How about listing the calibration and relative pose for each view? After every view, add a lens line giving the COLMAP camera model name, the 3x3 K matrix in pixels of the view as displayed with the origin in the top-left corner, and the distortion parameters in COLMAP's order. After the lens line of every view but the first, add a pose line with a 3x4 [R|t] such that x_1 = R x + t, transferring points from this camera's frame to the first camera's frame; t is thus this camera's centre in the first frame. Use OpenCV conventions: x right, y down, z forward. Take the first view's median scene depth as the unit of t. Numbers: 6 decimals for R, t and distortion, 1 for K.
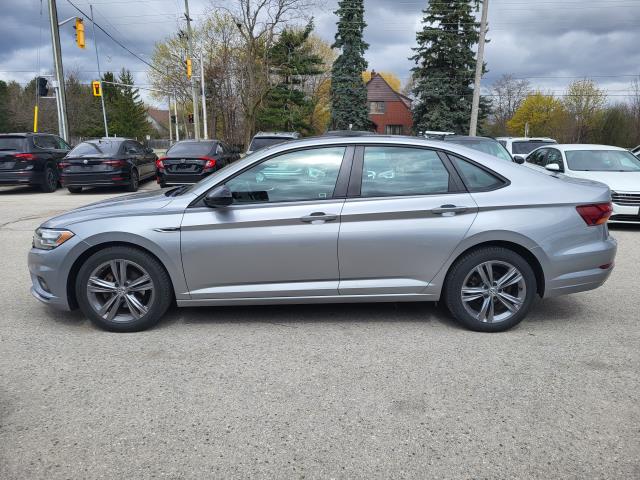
lens RADIAL K [[501.7, 0, 322.6], [0, 501.7, 239.3], [0, 0, 1]] dist [0.063687, -0.007003]
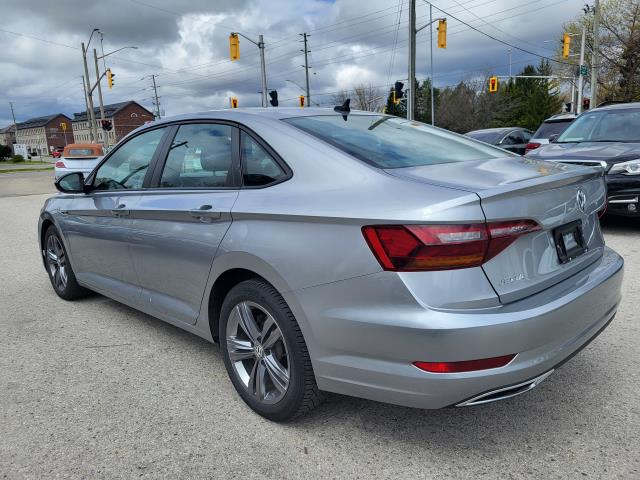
lens RADIAL K [[501.7, 0, 322.6], [0, 501.7, 239.3], [0, 0, 1]] dist [0.063687, -0.007003]
pose [[0.686689, 0.108345, -0.718832, 0.237999], [-0.101653, 0.993427, 0.052625, -0.021346], [0.719809, 0.036935, 0.693189, 0.181583]]
